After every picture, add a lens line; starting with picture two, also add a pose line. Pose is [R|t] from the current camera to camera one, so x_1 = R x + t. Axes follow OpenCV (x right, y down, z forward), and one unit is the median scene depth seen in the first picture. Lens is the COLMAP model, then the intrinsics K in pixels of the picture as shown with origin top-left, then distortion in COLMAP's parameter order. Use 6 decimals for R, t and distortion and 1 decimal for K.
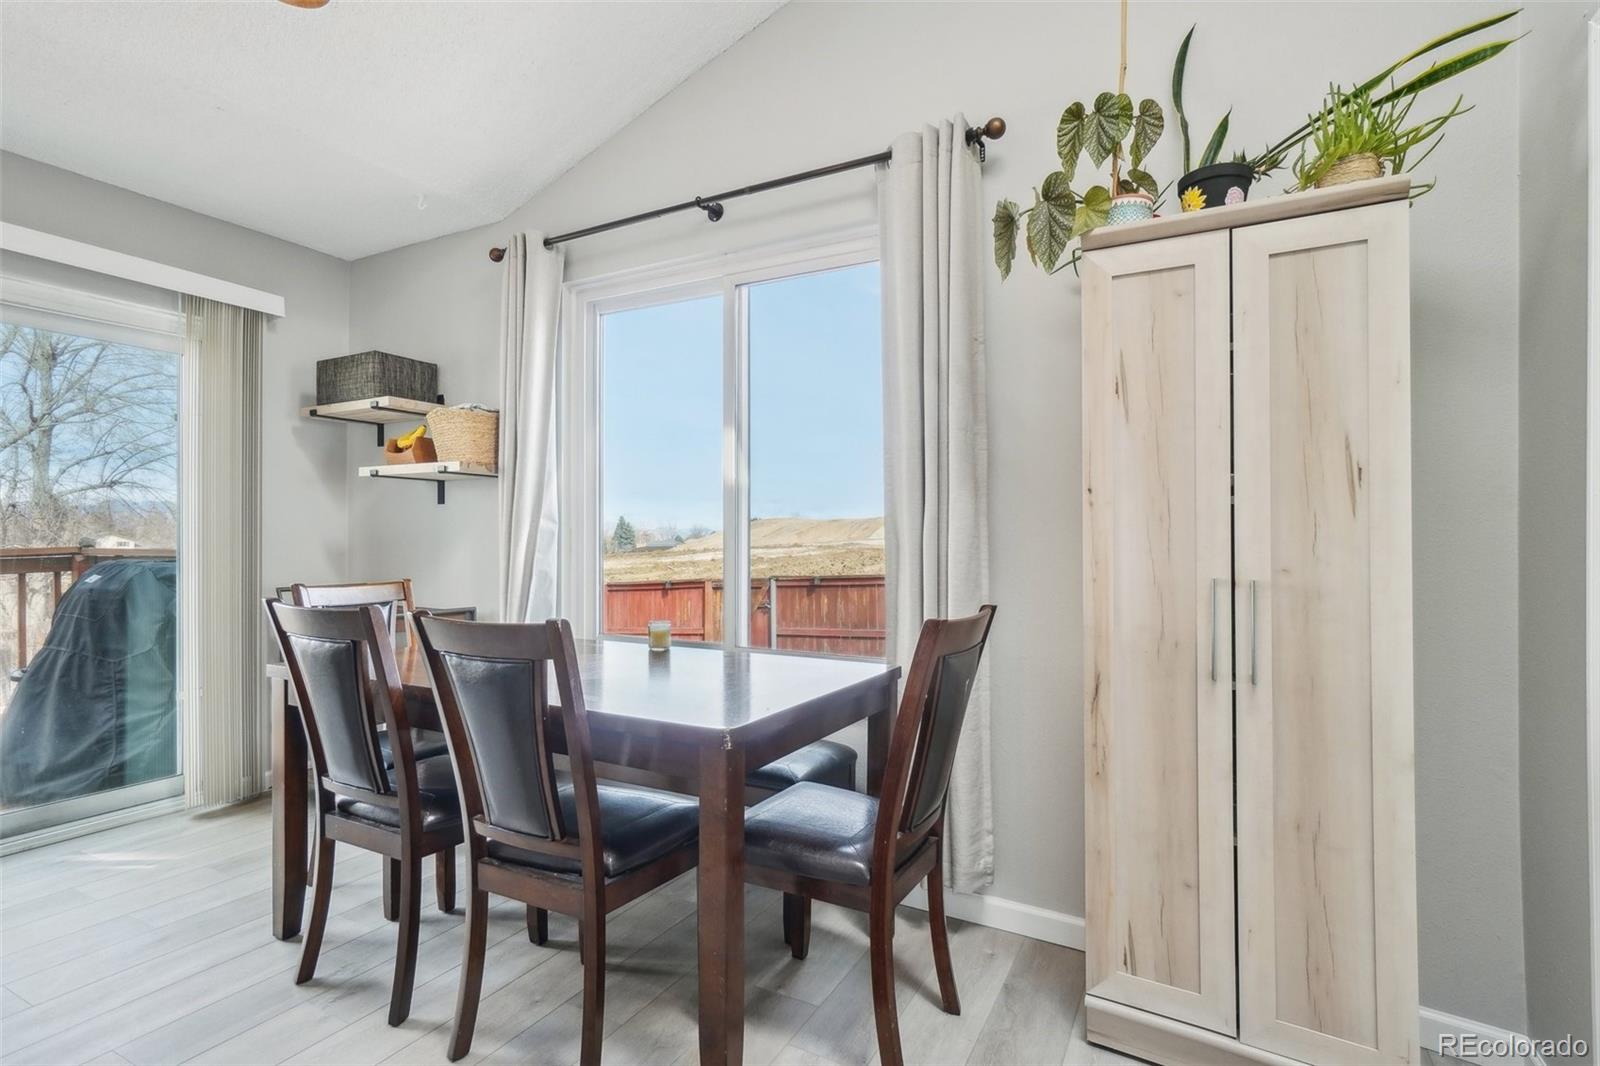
lens RADIAL K [[766.6, 0, 799.9], [0, 766.6, 533.1], [0, 0, 1]] dist [0.023341, -0.002466]
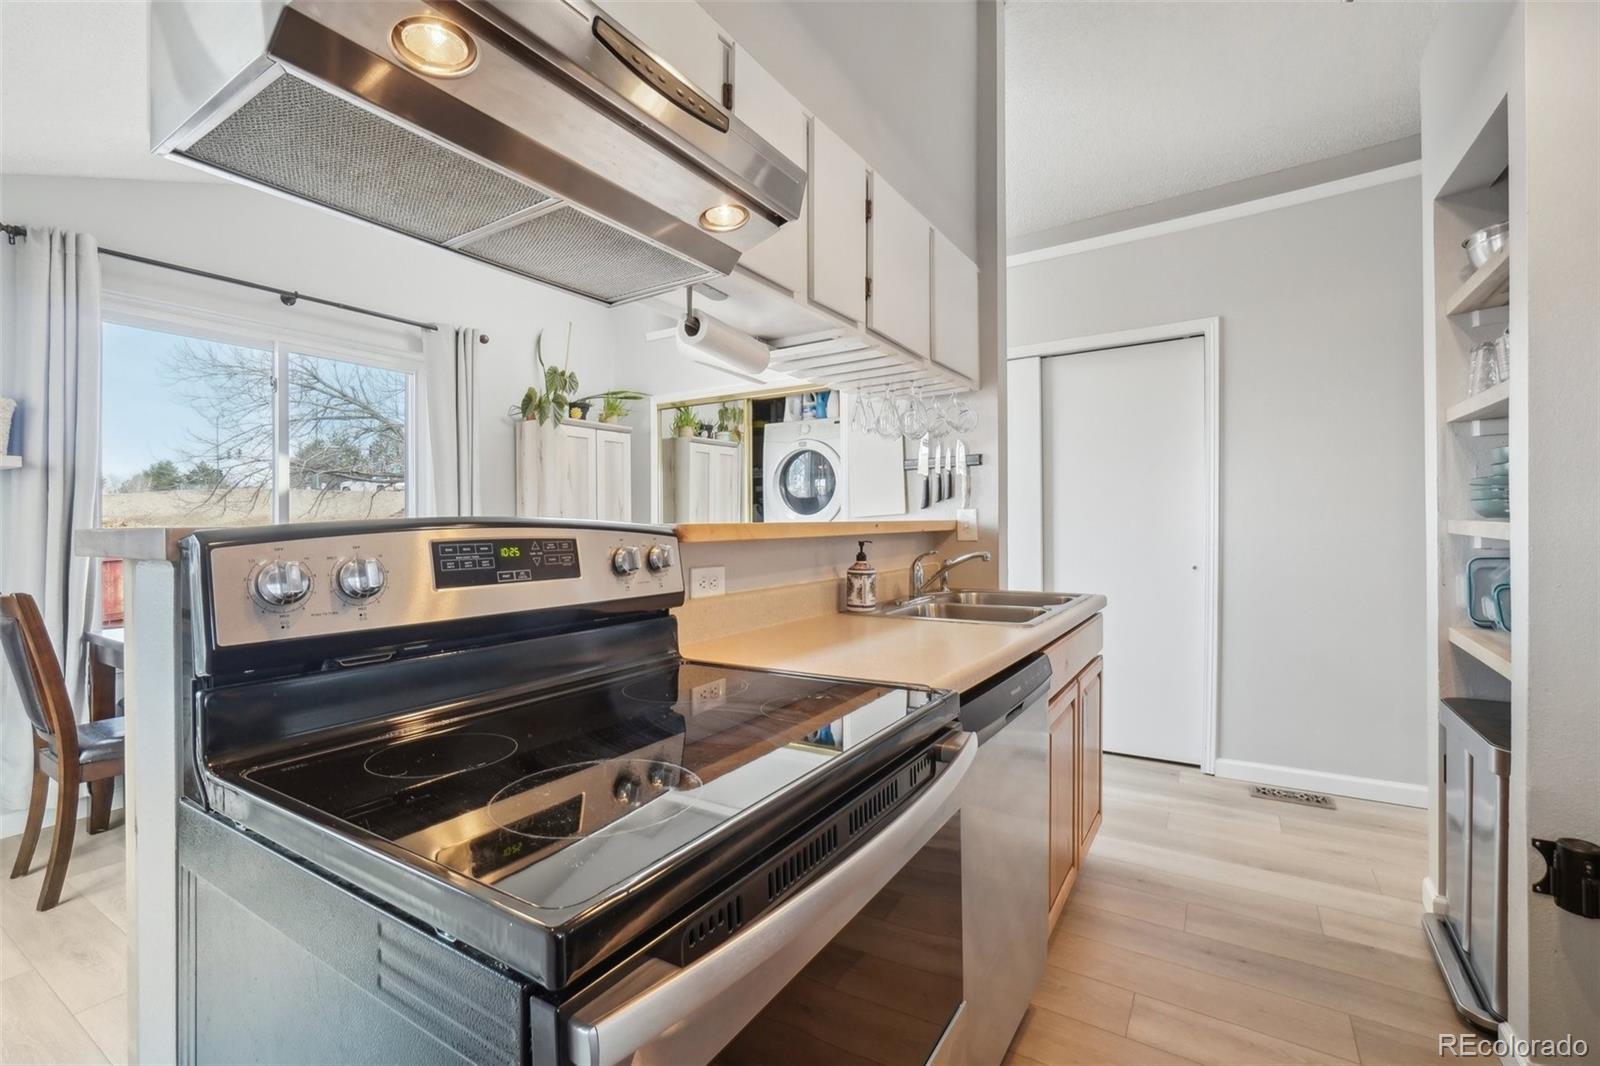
lens RADIAL K [[698.0, 0, 806.4], [0, 698.0, 526.7], [0, 0, 1]] dist [0.019158, 0.003171]
pose [[0.074962, -0.012710, 0.997105, -1.974835], [0.002685, 0.999918, 0.012544, -0.040799], [-0.997183, 0.001737, 0.074990, -0.021805]]
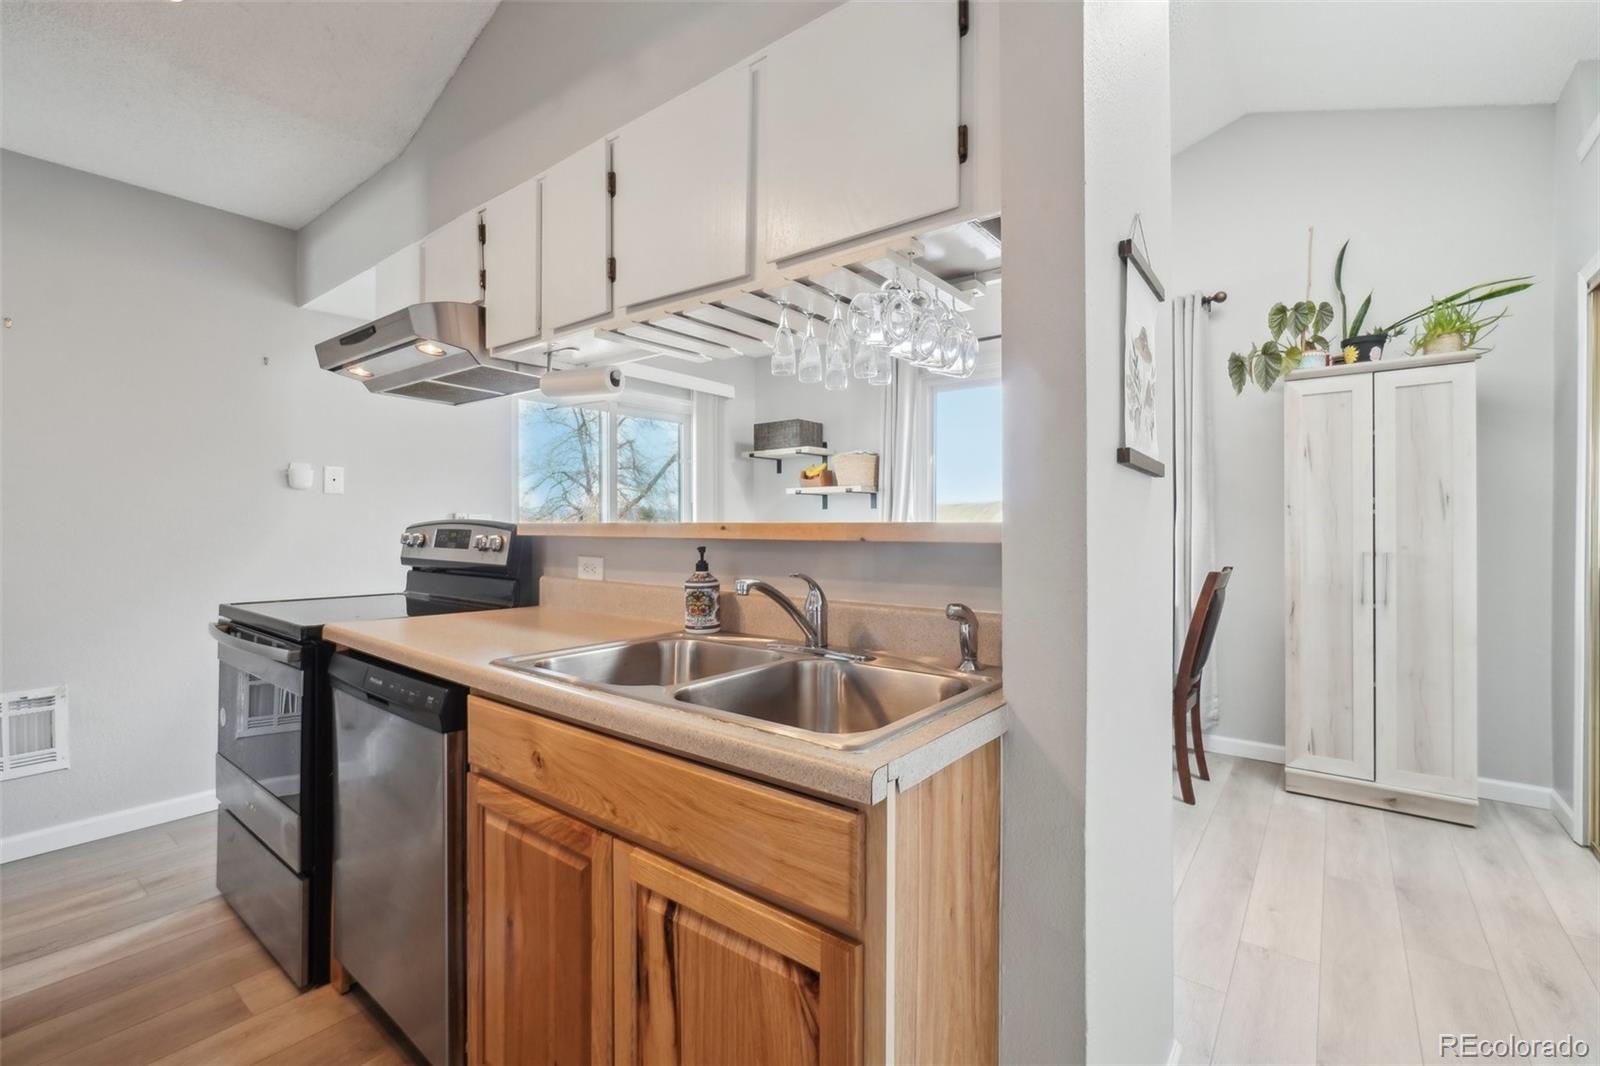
lens RADIAL K [[698.0, 0, 800.2], [0, 698.0, 528.4], [0, 0, 1]] dist [0.019158, 0.003171]
pose [[0.986775, -0.006653, -0.161959, -0.542461], [0.009561, 0.999807, 0.017183, -0.042055], [0.161813, -0.018504, 0.986648, -0.933917]]
